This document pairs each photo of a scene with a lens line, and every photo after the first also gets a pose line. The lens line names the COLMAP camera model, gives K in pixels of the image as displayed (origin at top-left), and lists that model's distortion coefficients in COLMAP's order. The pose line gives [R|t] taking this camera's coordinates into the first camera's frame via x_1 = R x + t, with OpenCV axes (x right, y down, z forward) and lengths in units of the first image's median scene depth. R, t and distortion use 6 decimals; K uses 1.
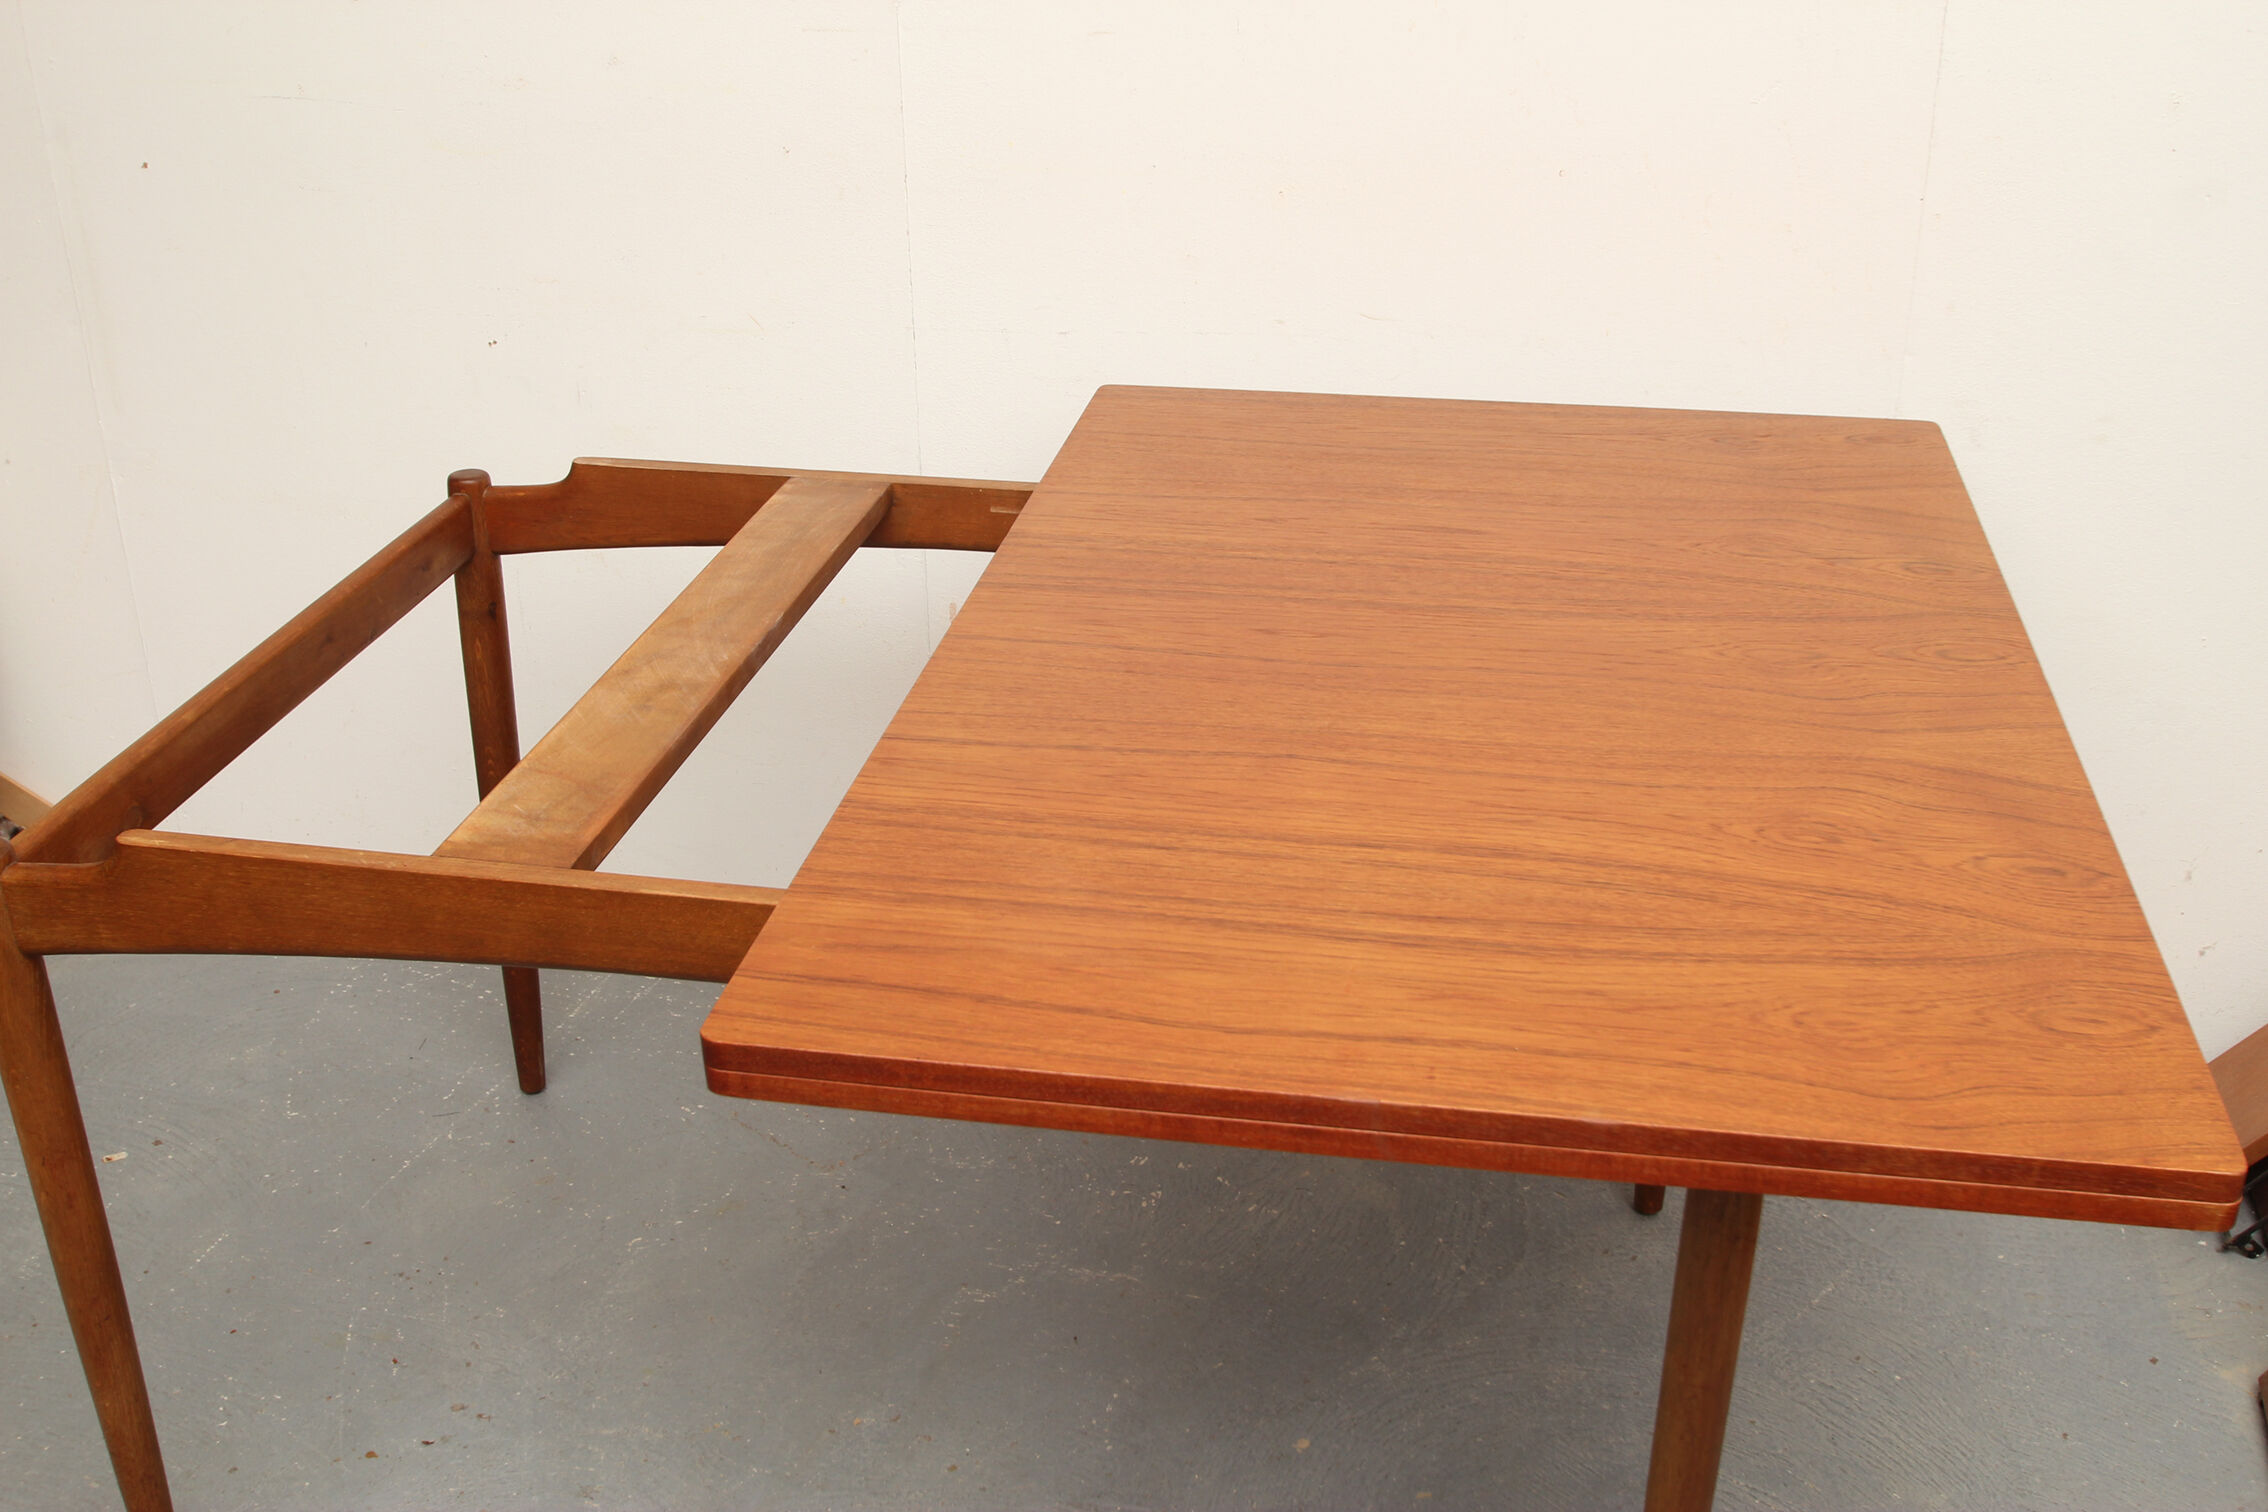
lens RADIAL K [[2364.9, 0, 1125.4], [0, 2364.9, 756.1], [0, 0, 1]] dist [-0.070052, 0.000000]
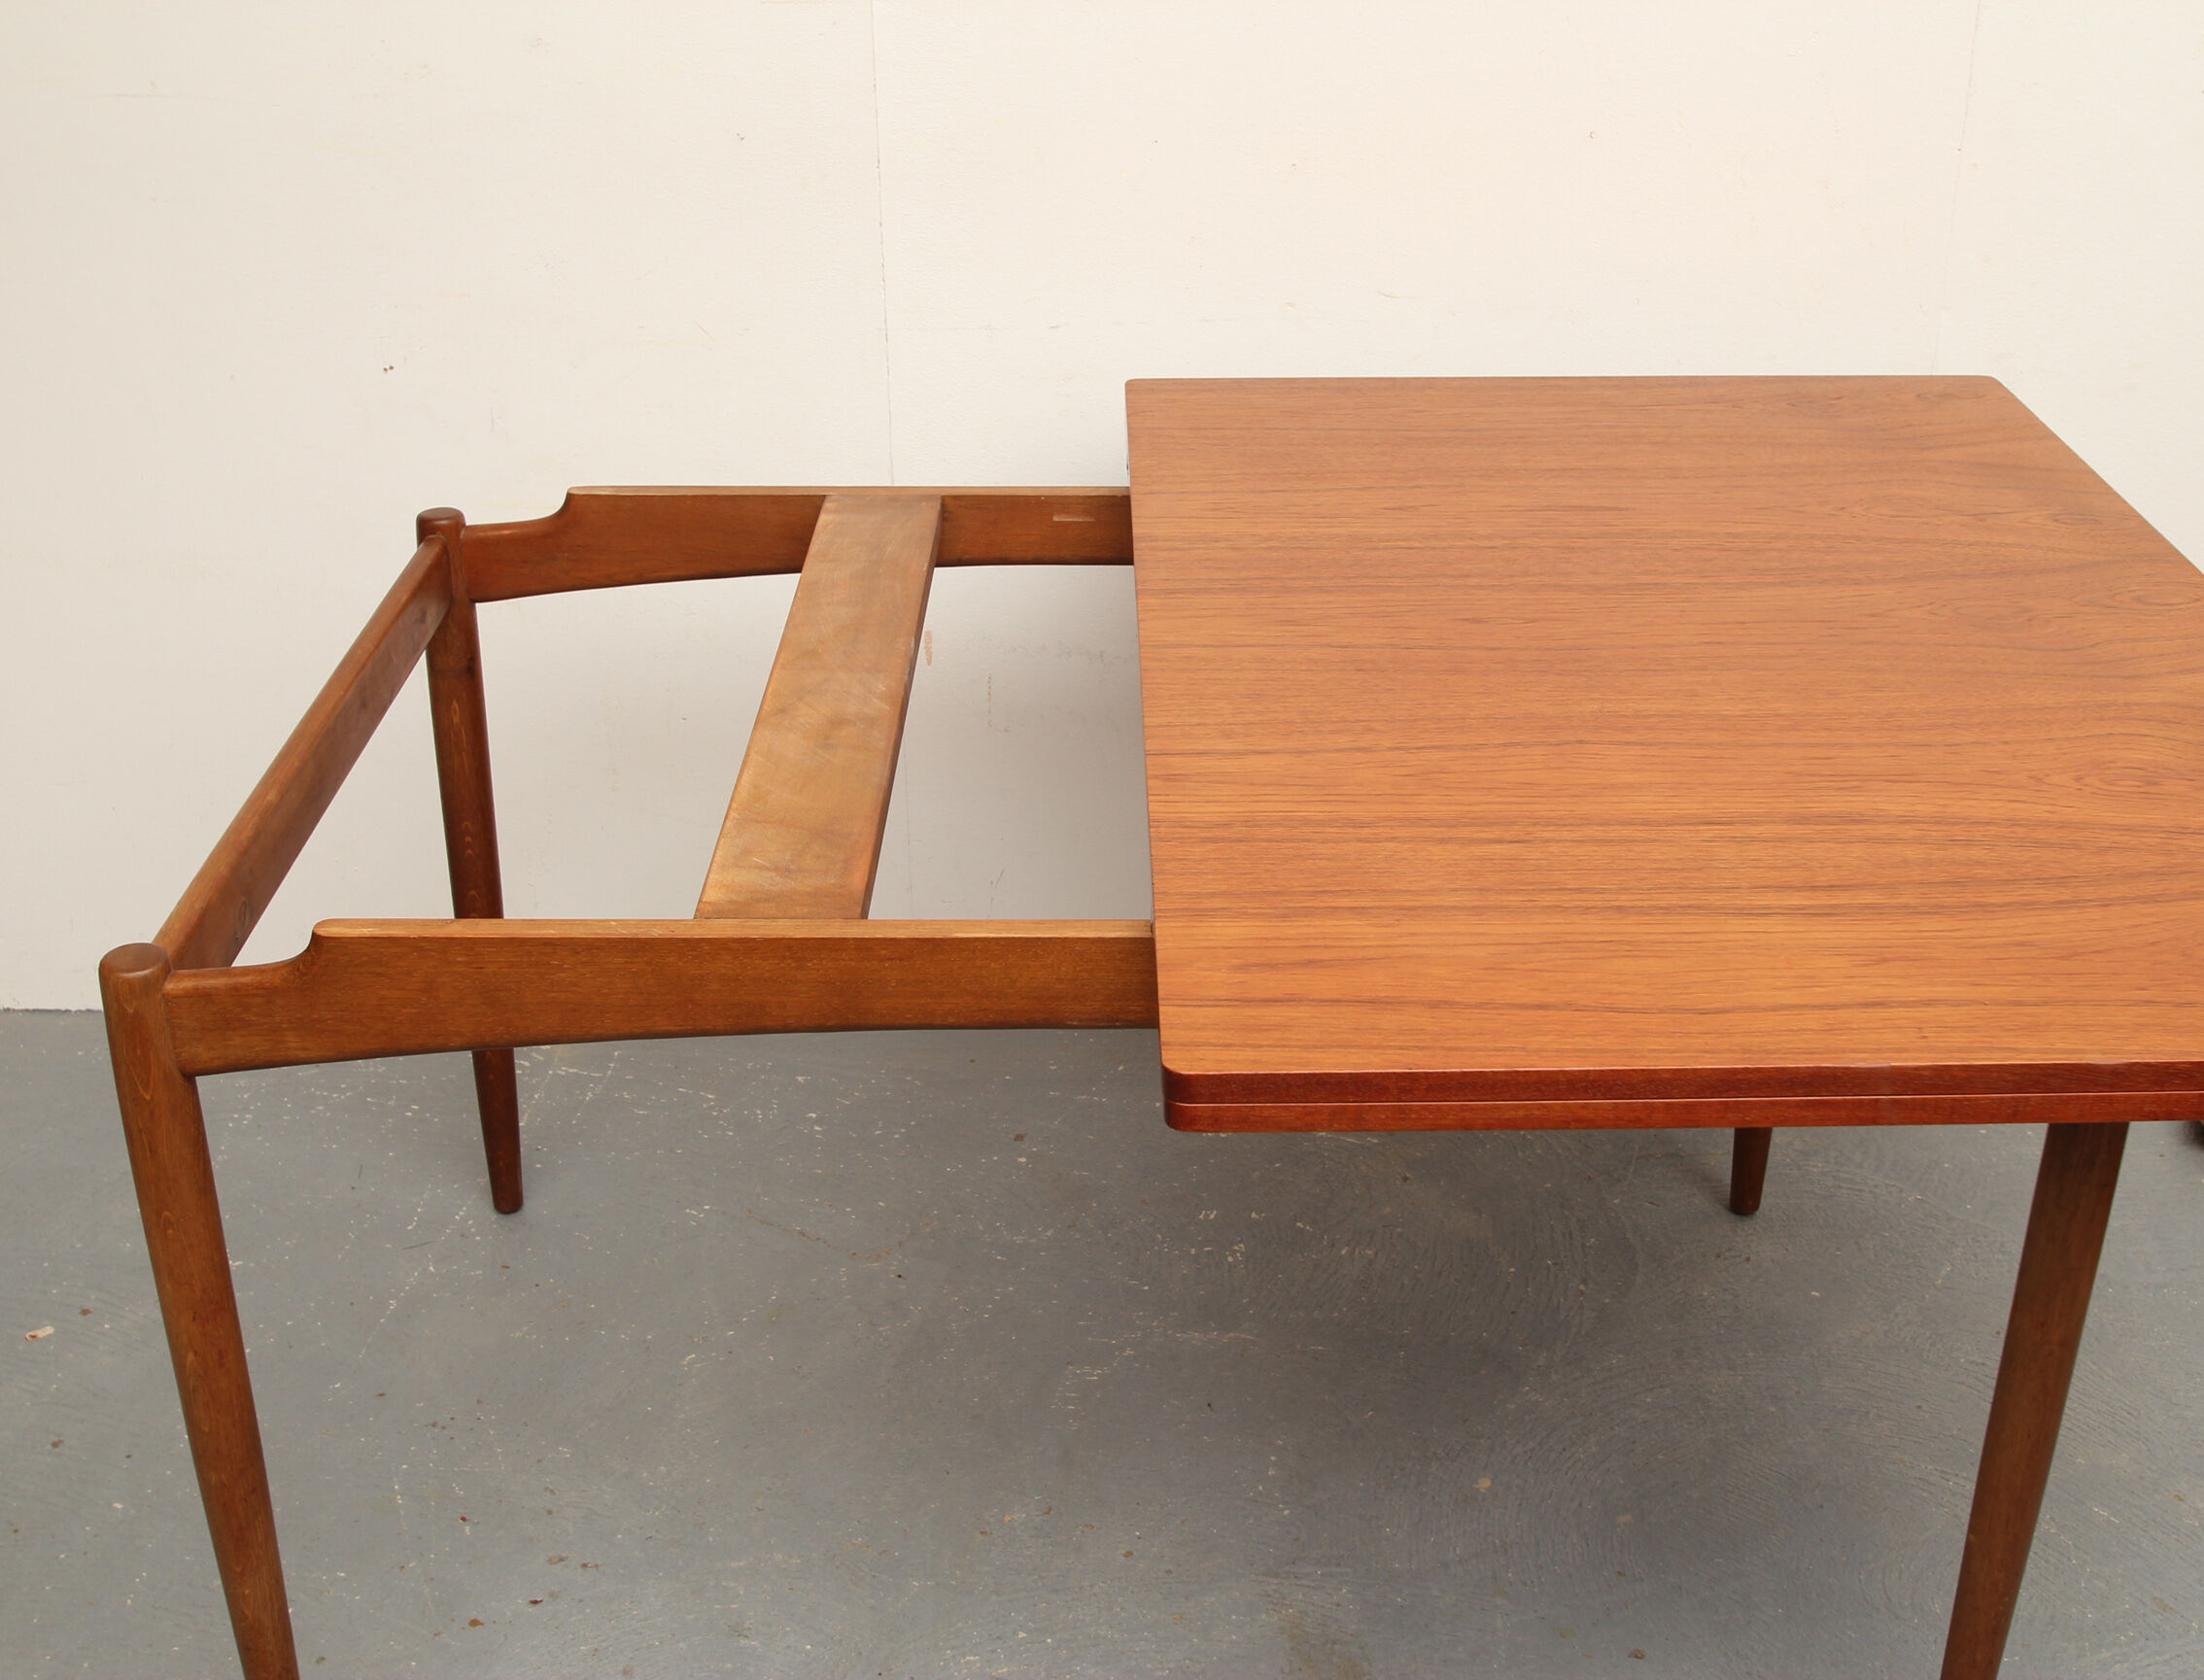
lens RADIAL K [[2626.5, 0, 1120.0], [0, 2626.5, 840.8], [0, 0, 1]] dist [-0.071235, 0.000000]
pose [[0.982271, -0.077045, 0.170904, -0.233798], [0.075439, 0.997024, 0.015880, 0.007046], [-0.171619, -0.002705, 0.985160, -0.010843]]
